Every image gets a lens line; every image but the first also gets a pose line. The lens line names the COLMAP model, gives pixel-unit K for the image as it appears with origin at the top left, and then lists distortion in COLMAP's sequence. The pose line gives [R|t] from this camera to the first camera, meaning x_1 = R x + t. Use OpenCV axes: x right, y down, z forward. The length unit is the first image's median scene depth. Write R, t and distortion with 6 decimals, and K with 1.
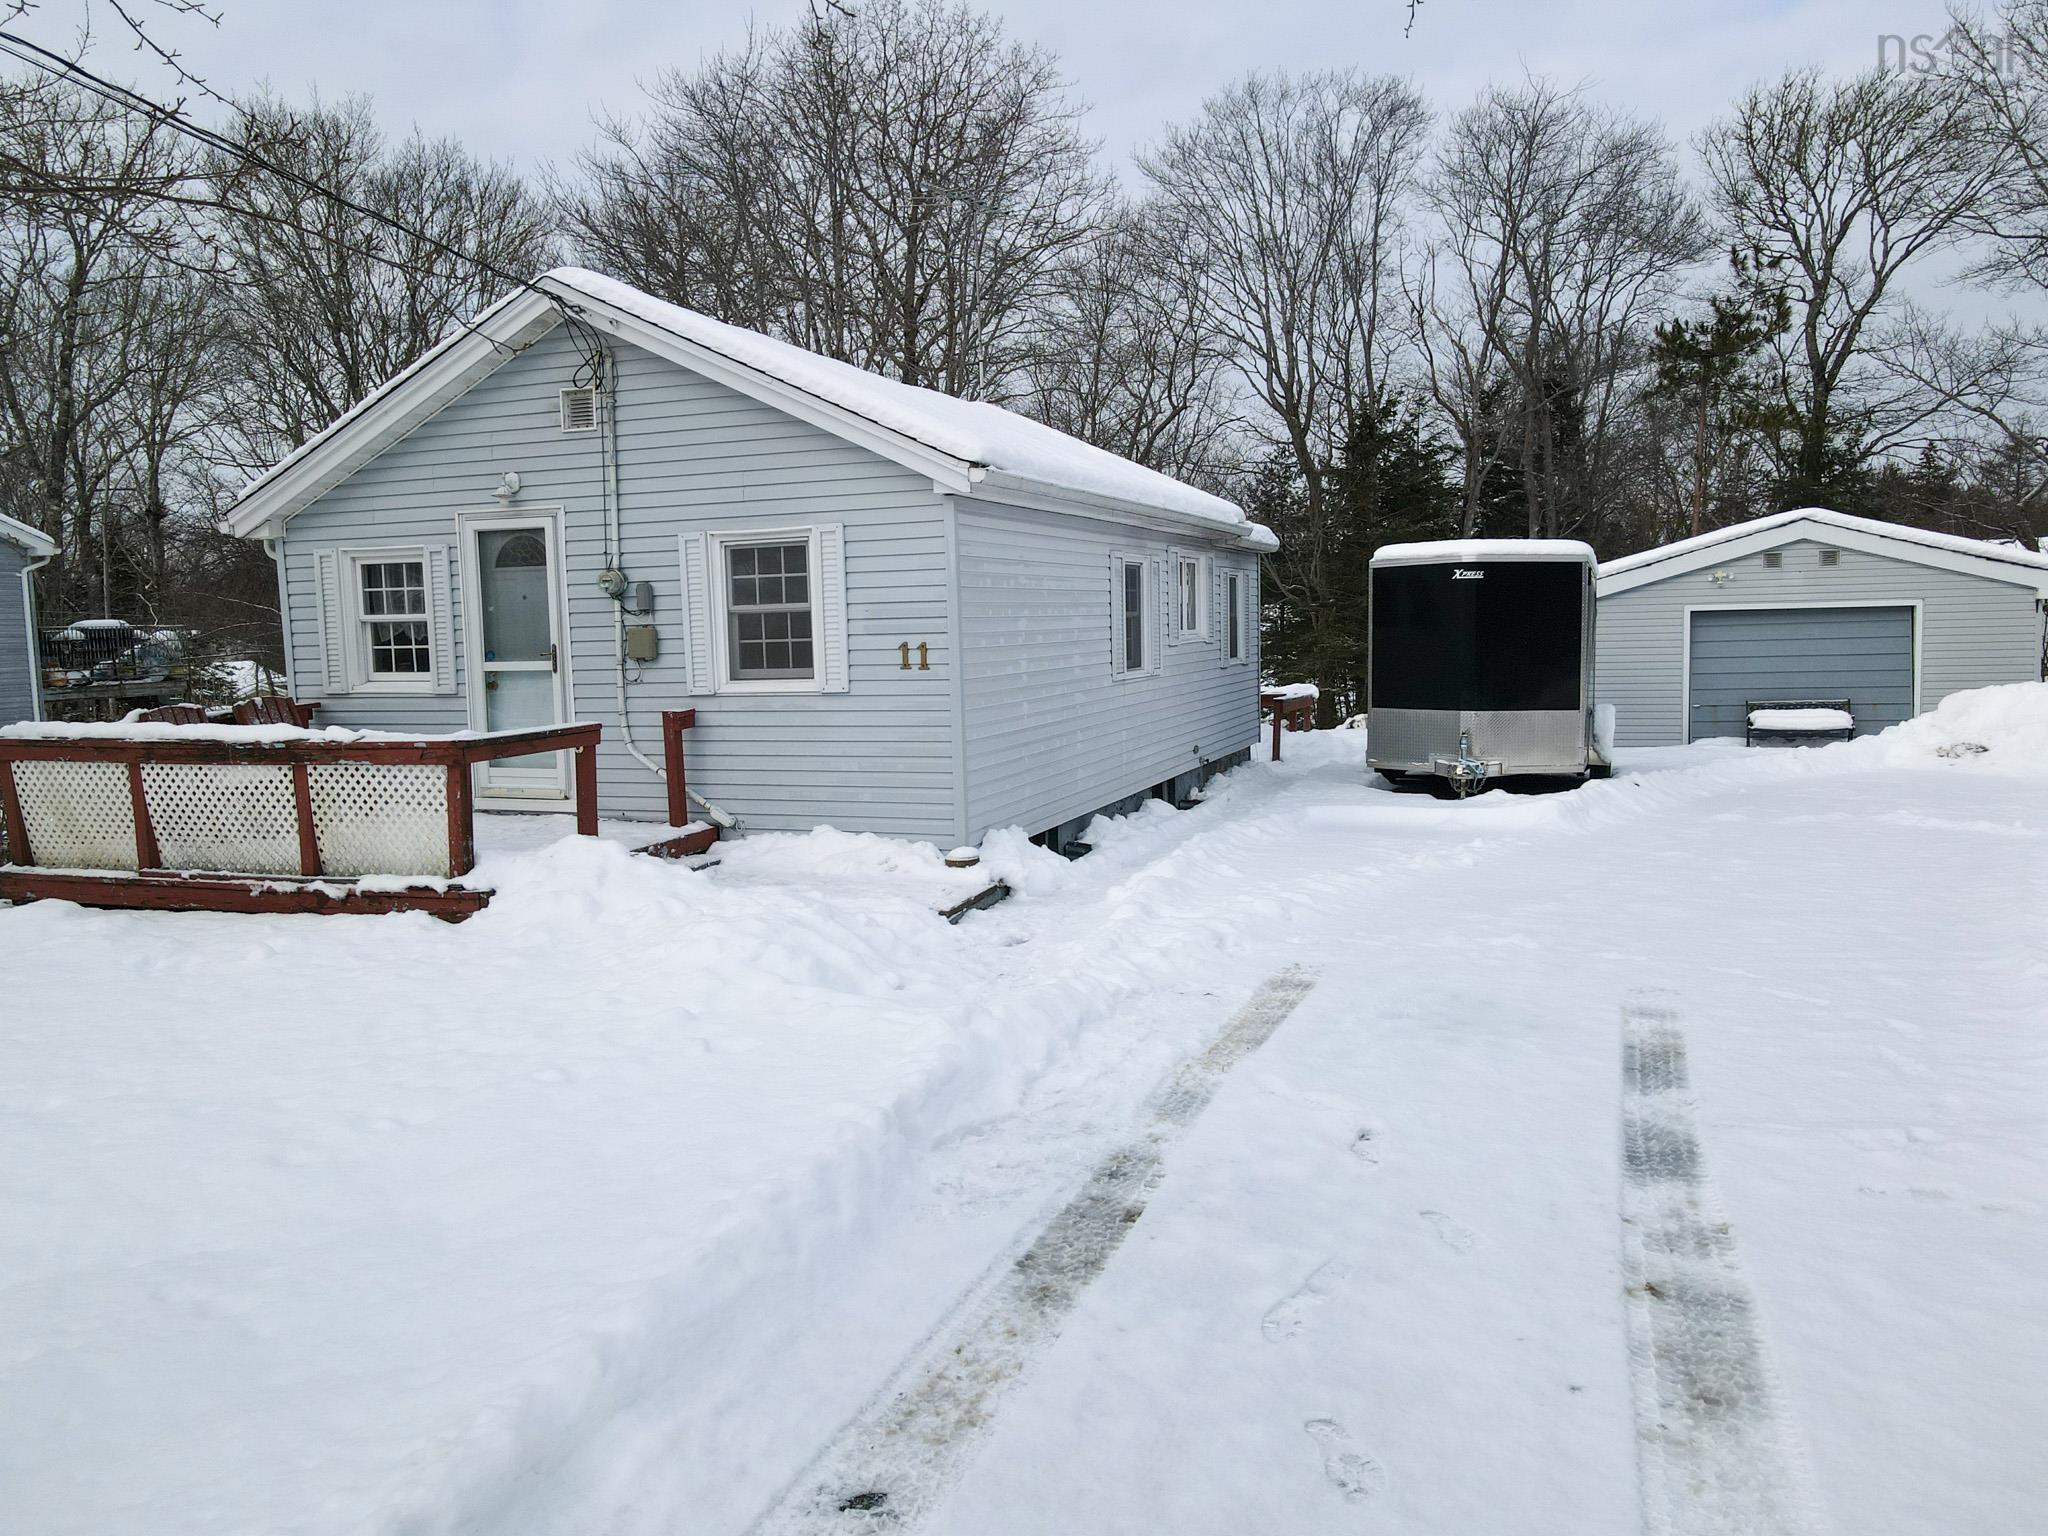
lens RADIAL K [[1501.1, 0, 1013.6], [0, 1501.1, 766.7], [0, 0, 1]] dist [0.019689, 0.009249]
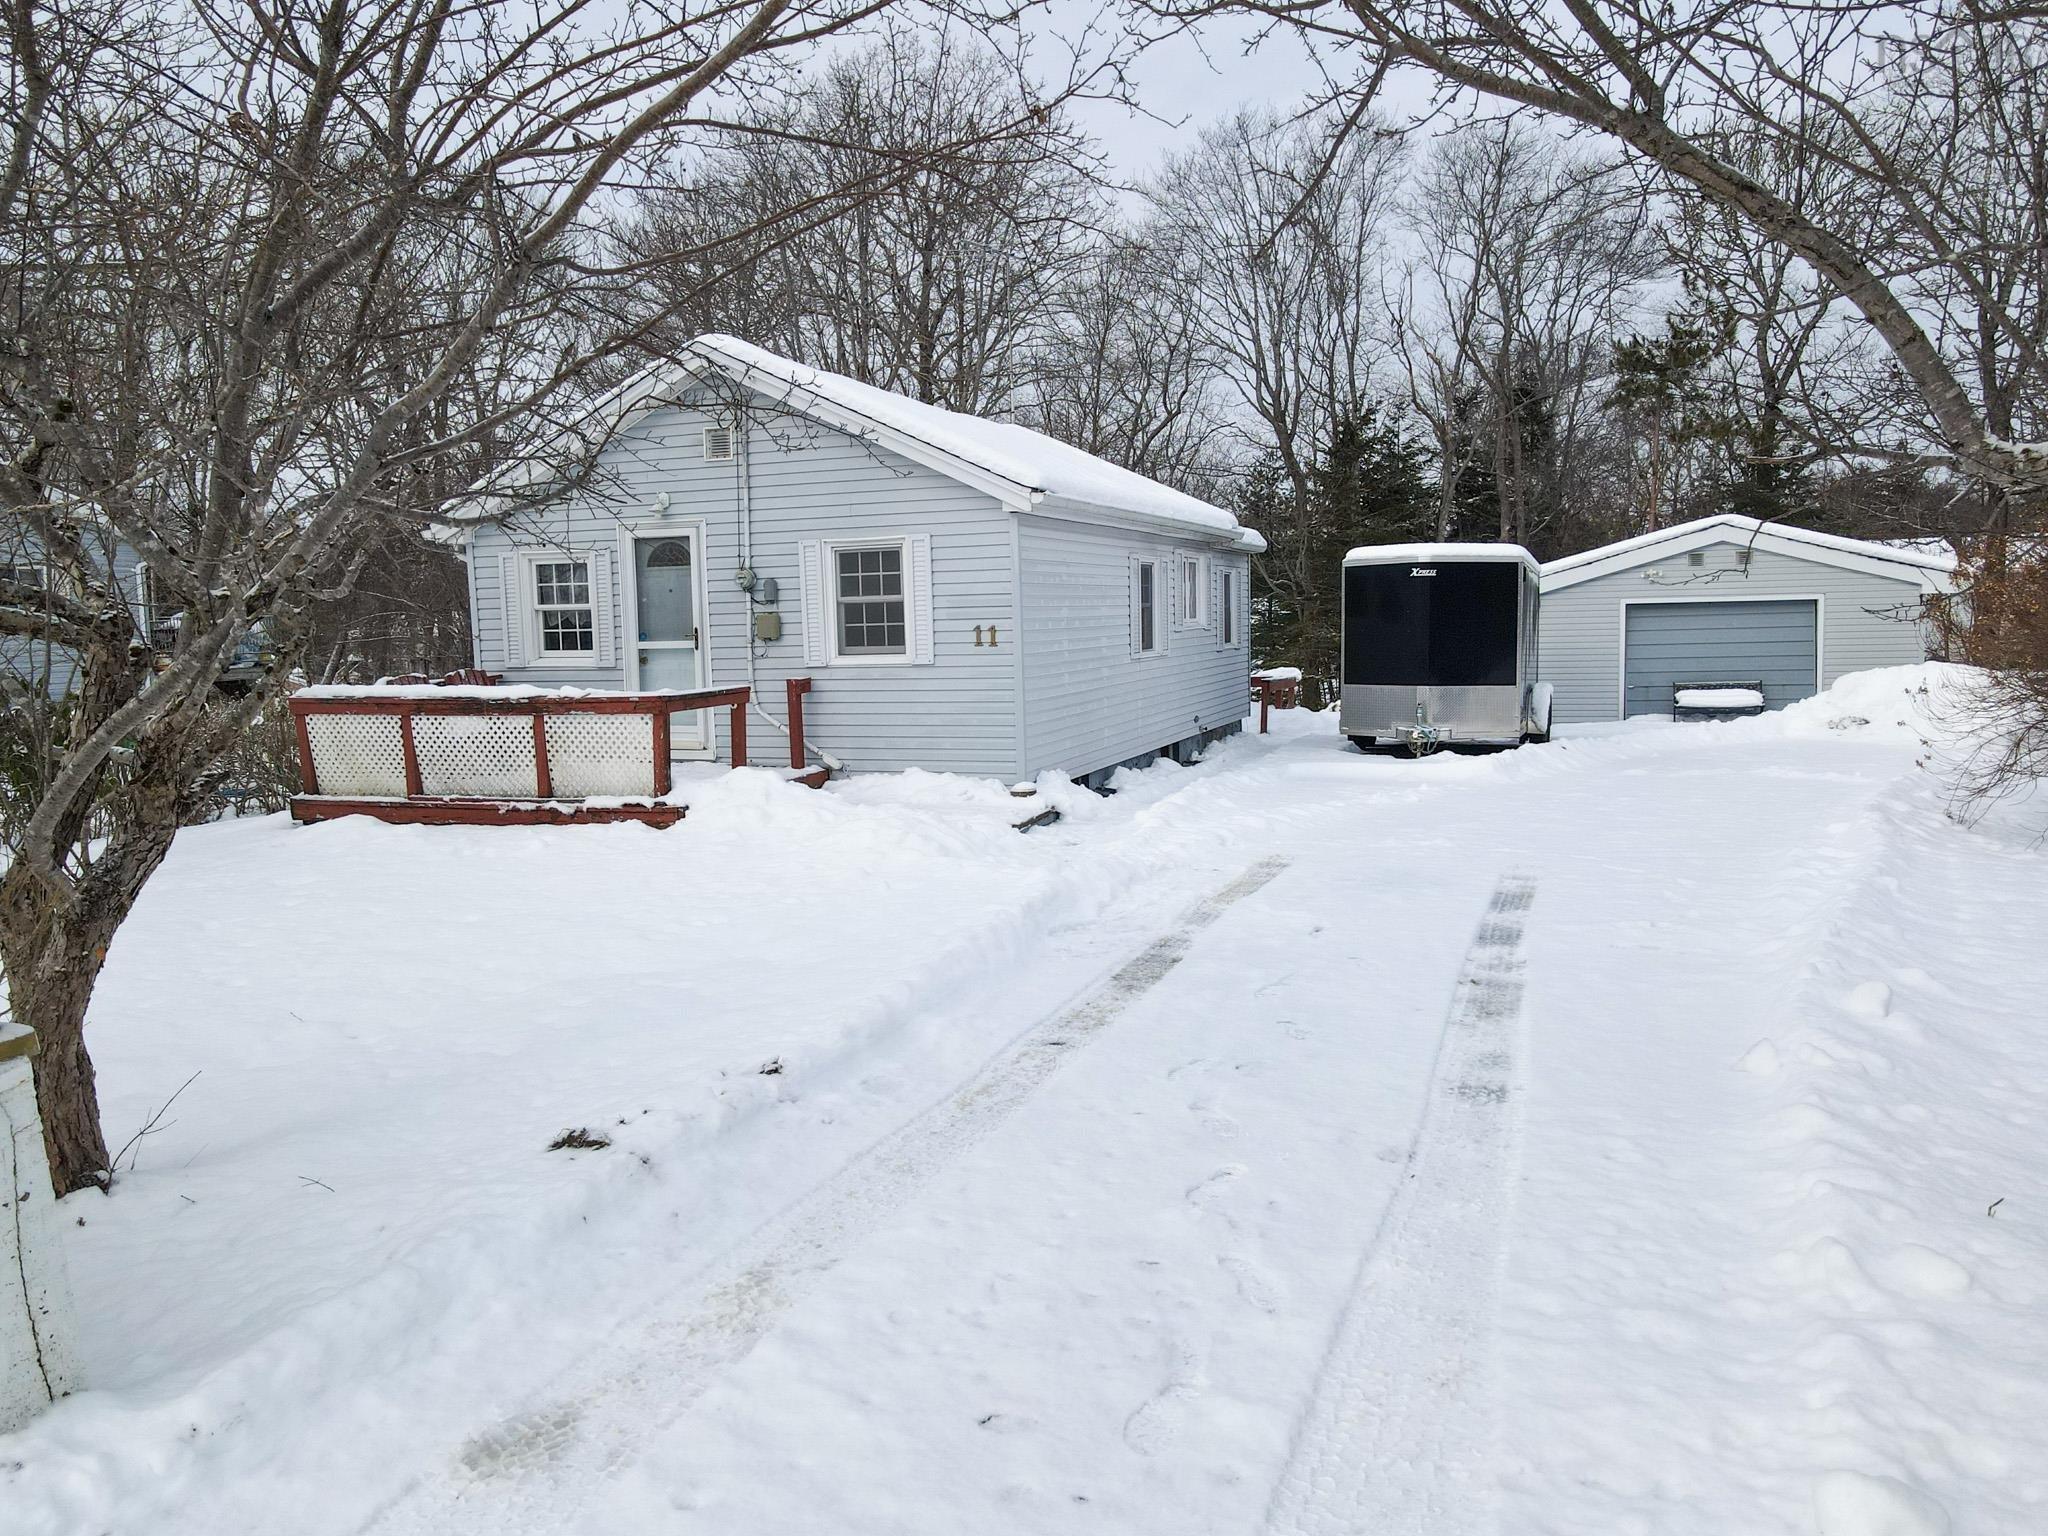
lens RADIAL K [[1501.1, 0, 1013.6], [0, 1501.1, 766.7], [0, 0, 1]] dist [0.019689, 0.009249]
pose [[0.999972, 0.000312, 0.007460, -0.034620], [-0.000341, 0.999992, 0.003896, 0.023102], [-0.007459, -0.003899, 0.999965, -0.202042]]
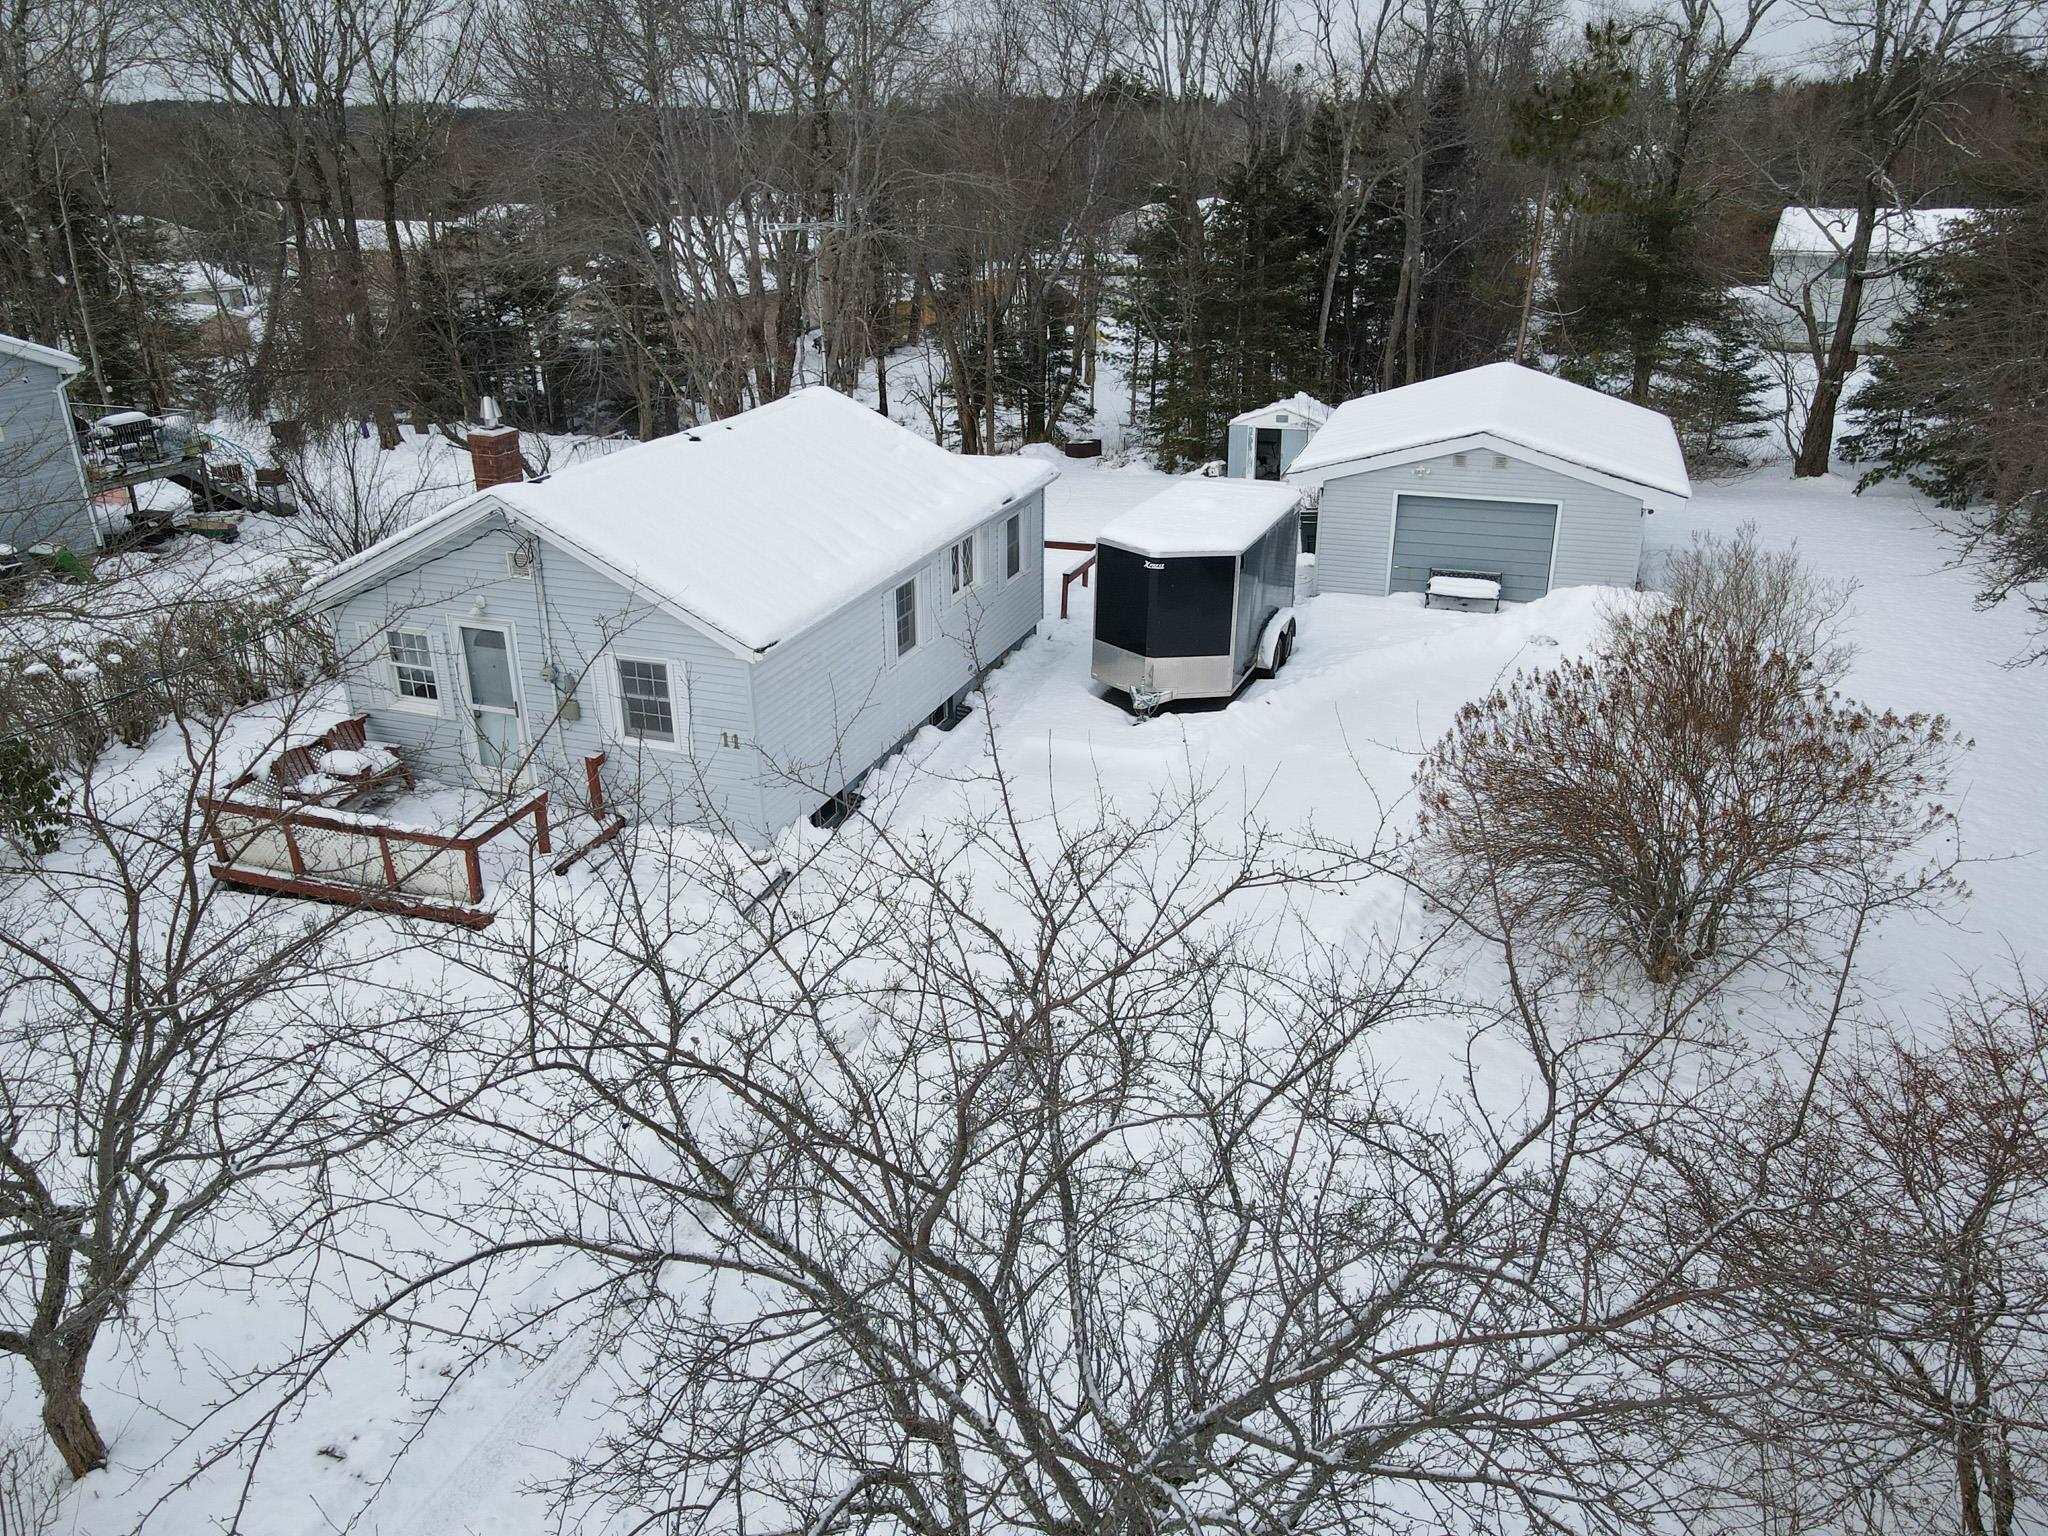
lens RADIAL K [[1501.1, 0, 1013.6], [0, 1501.1, 766.7], [0, 0, 1]] dist [0.019689, 0.009249]
pose [[0.999834, 0.011891, 0.013813, 0.153965], [-0.015426, 0.955710, 0.293905, -0.368069], [-0.009707, -0.294070, 0.955735, -0.422410]]
